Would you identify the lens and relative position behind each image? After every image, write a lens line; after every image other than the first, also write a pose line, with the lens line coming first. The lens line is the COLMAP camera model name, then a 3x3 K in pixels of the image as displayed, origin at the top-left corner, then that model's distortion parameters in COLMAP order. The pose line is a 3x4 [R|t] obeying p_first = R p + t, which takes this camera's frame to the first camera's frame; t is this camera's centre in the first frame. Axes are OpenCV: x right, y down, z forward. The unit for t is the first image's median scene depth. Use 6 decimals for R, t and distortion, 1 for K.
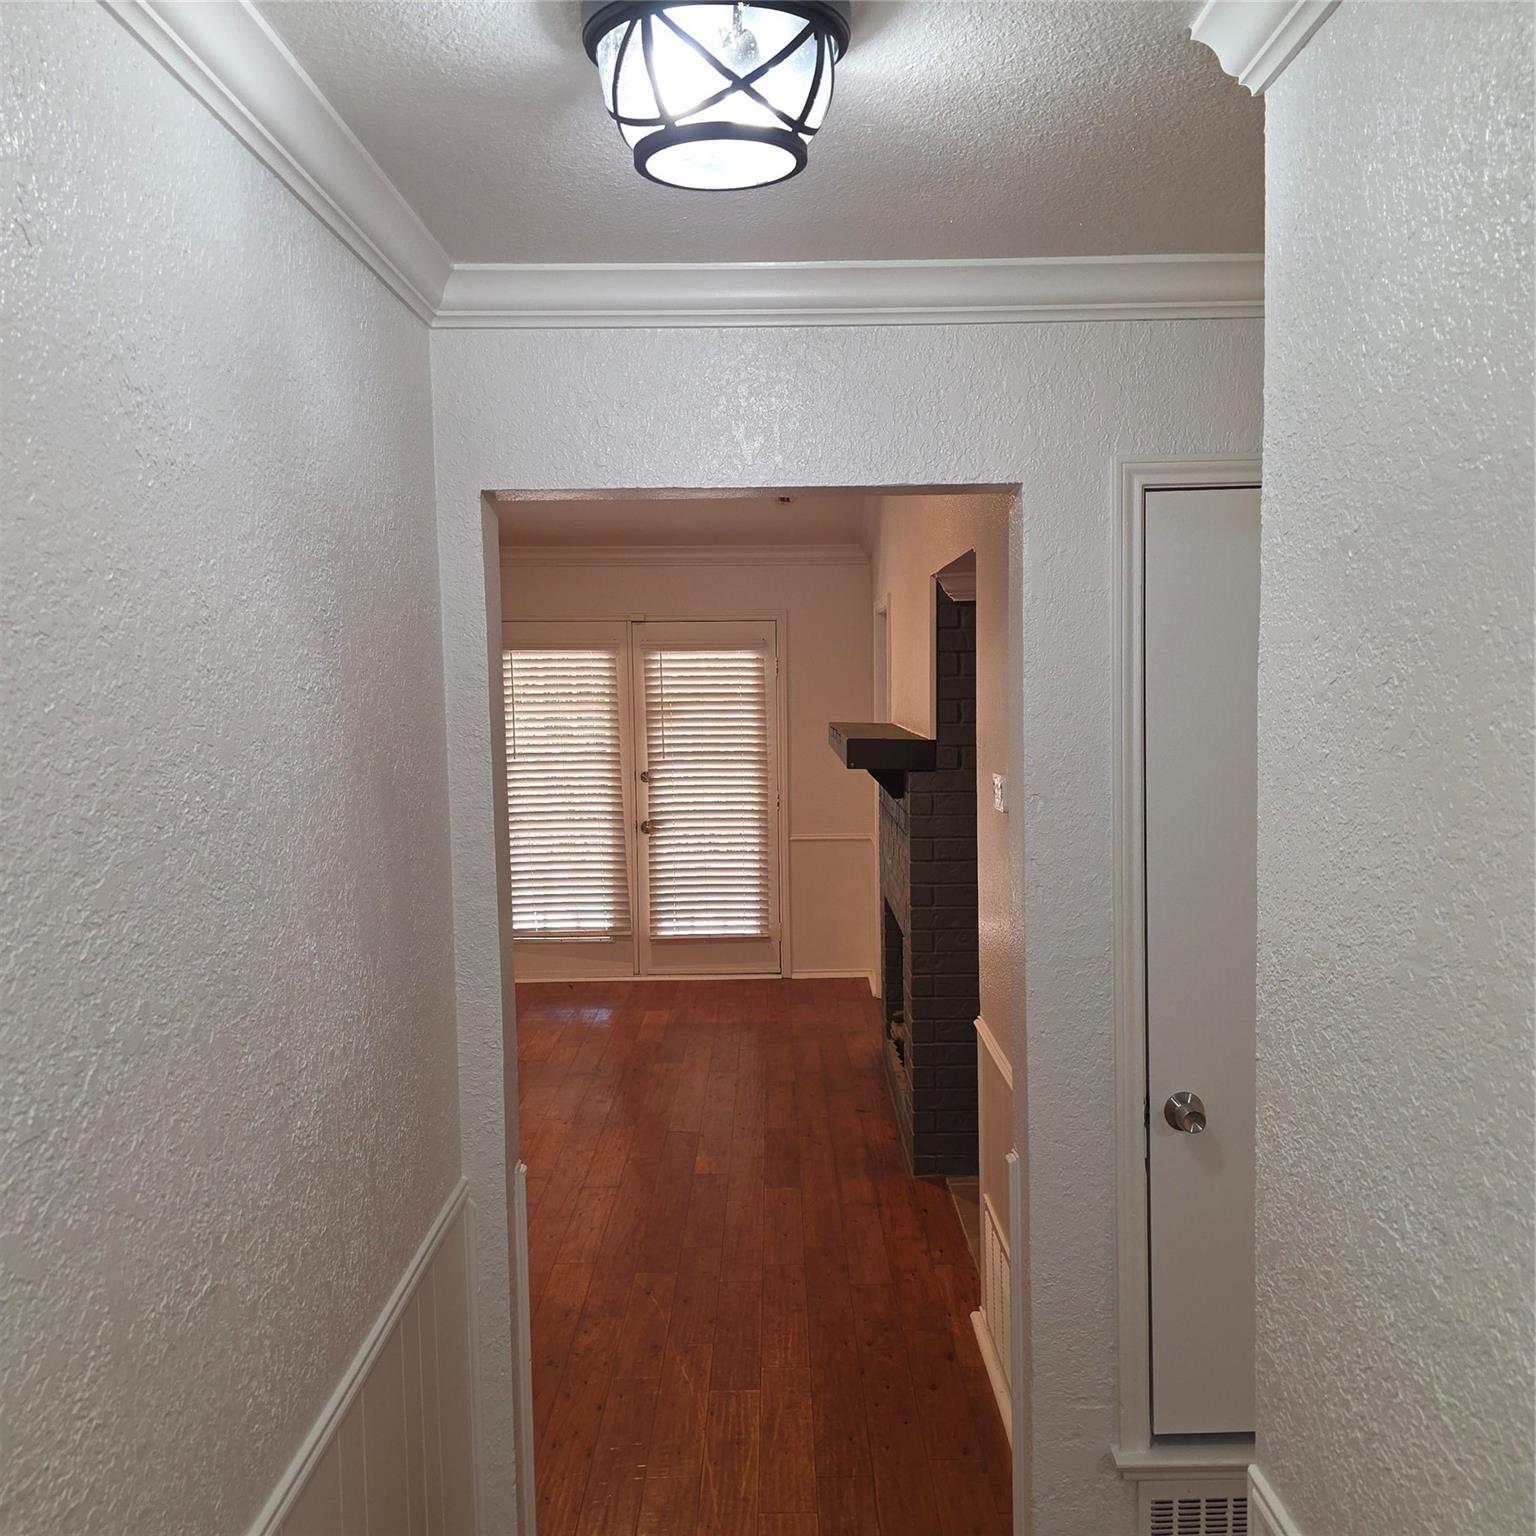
lens RADIAL K [[1378.3, 0, 786.5], [0, 1378.3, 764.9], [0, 0, 1]] dist [0.023647, -0.007268]
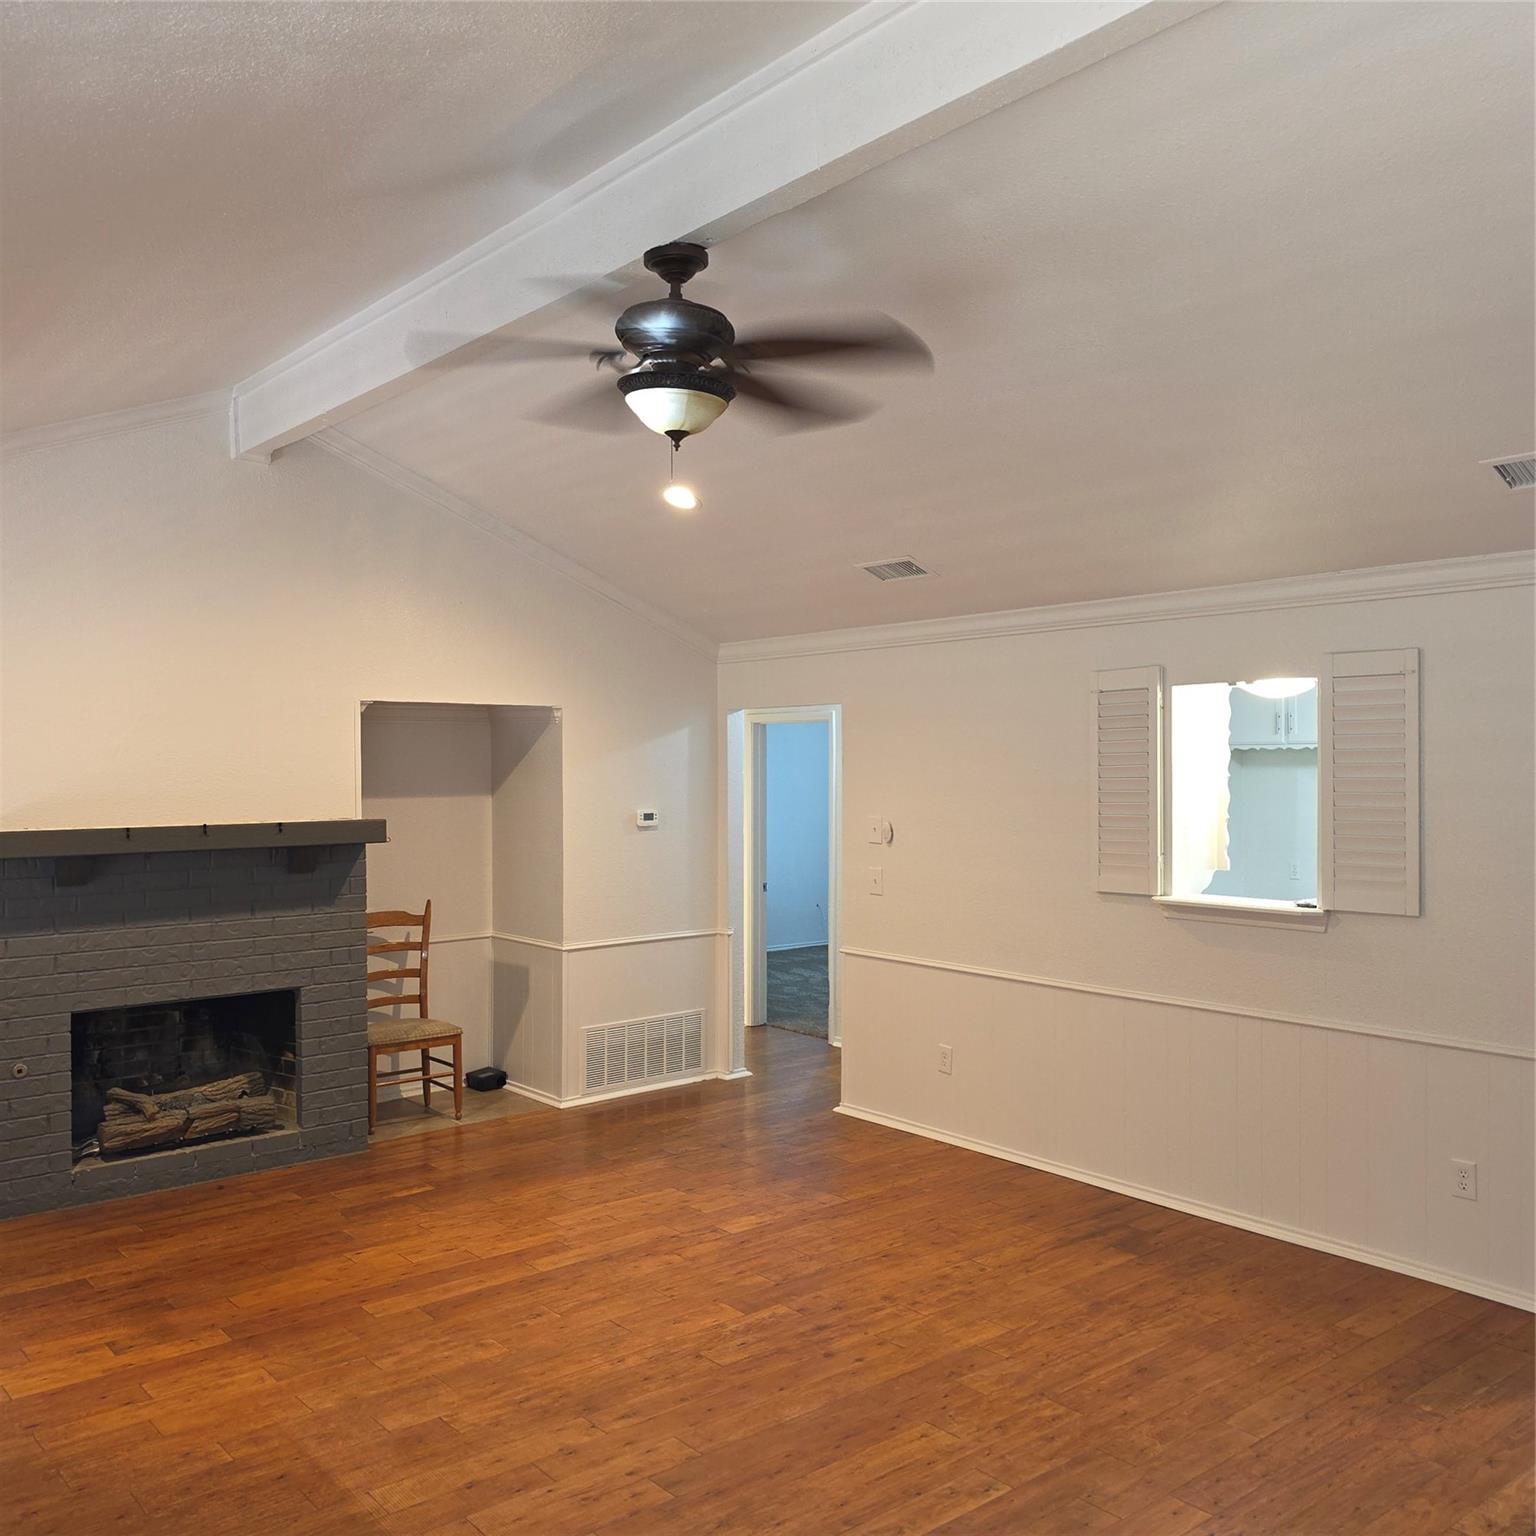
lens RADIAL K [[1378.3, 0, 786.5], [0, 1378.3, 764.9], [0, 0, 1]] dist [0.023647, -0.007268]
pose [[-0.640760, 0.016862, 0.767556, -0.734393], [0.065542, 0.997310, 0.032805, -0.053908], [-0.764938, 0.071327, -0.640142, 0.940568]]
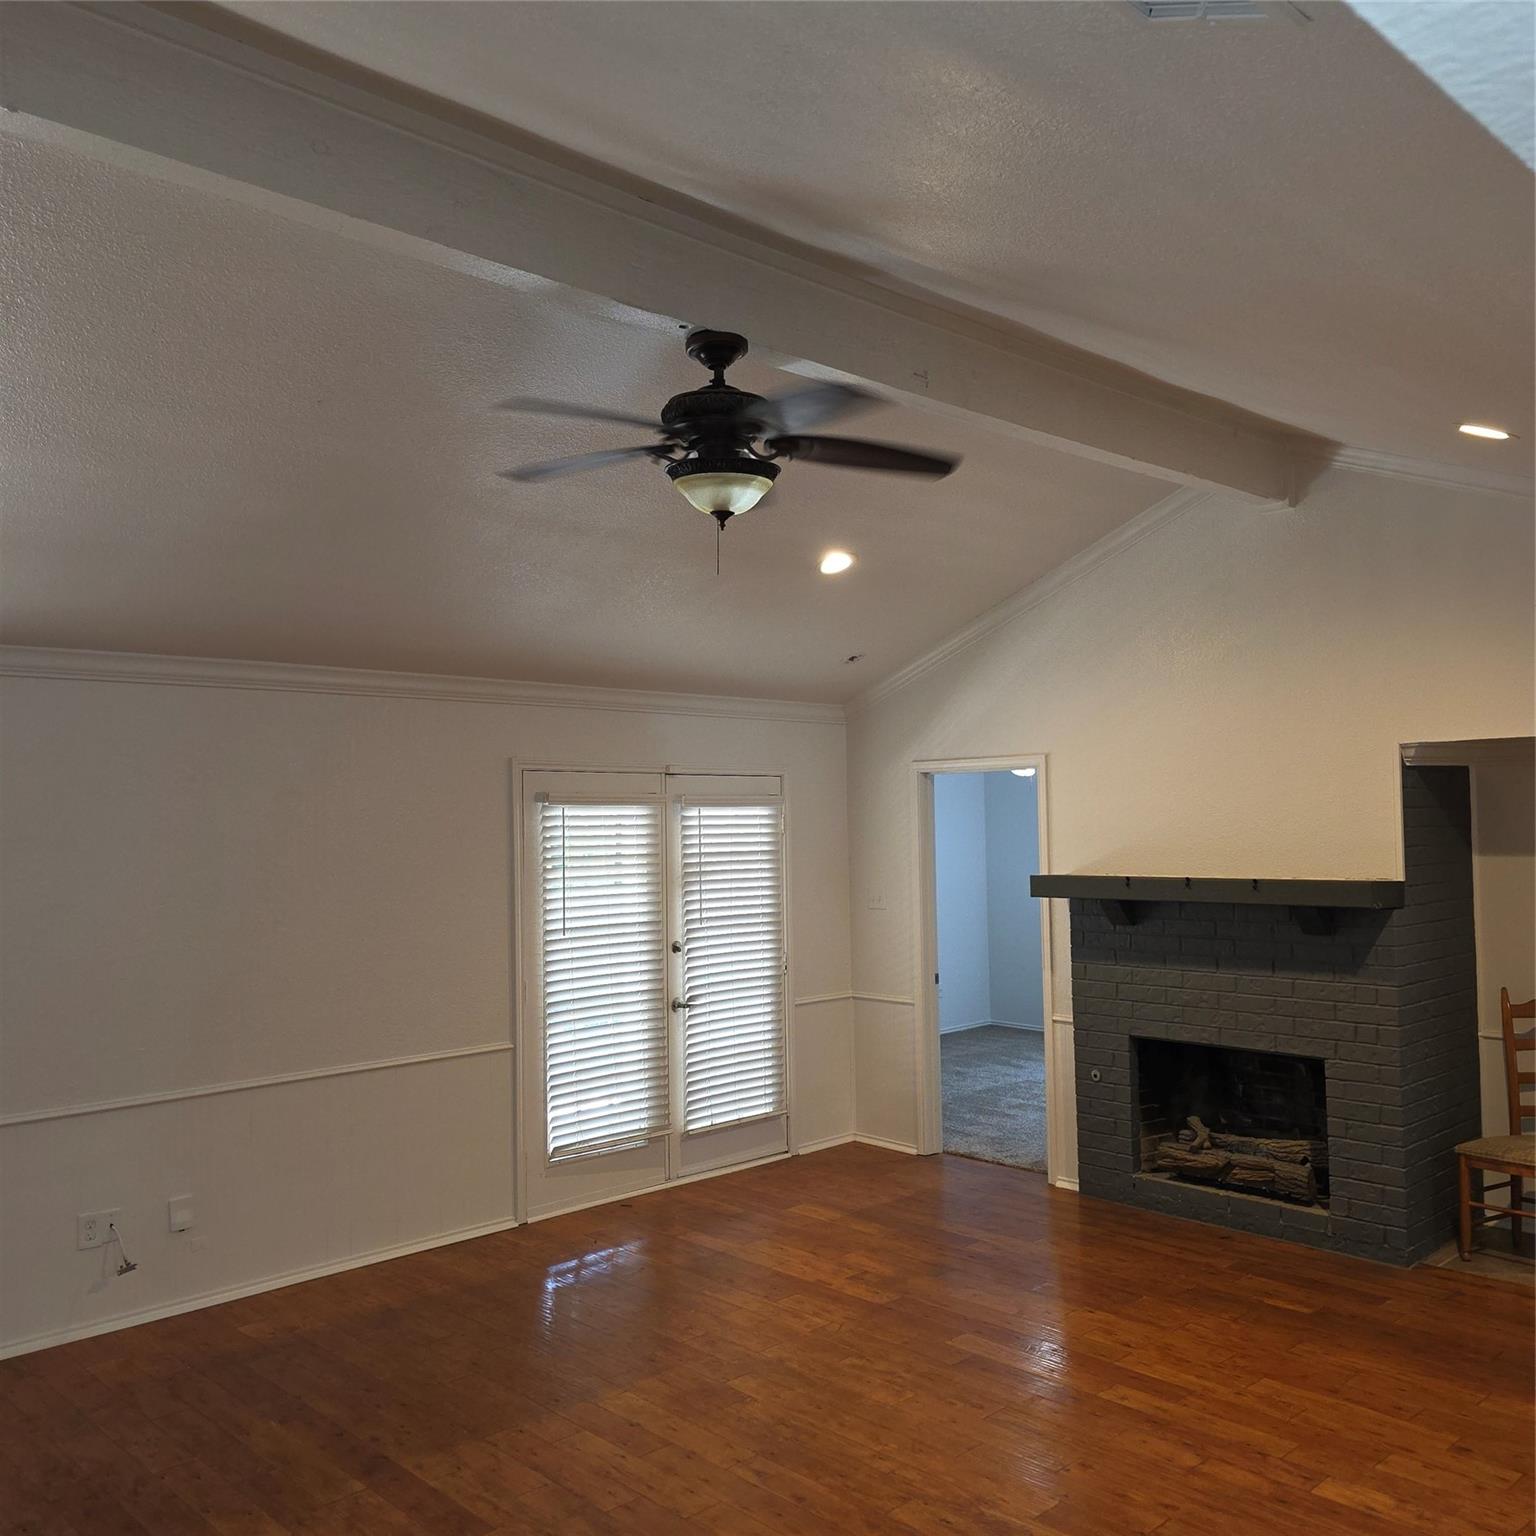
lens RADIAL K [[1378.3, 0, 786.5], [0, 1378.3, 764.9], [0, 0, 1]] dist [0.023647, -0.007268]
pose [[0.724064, 0.030174, 0.689072, -0.664800], [0.052032, 0.993806, -0.098193, -0.017061], [-0.687767, 0.106952, 0.718009, 0.305173]]
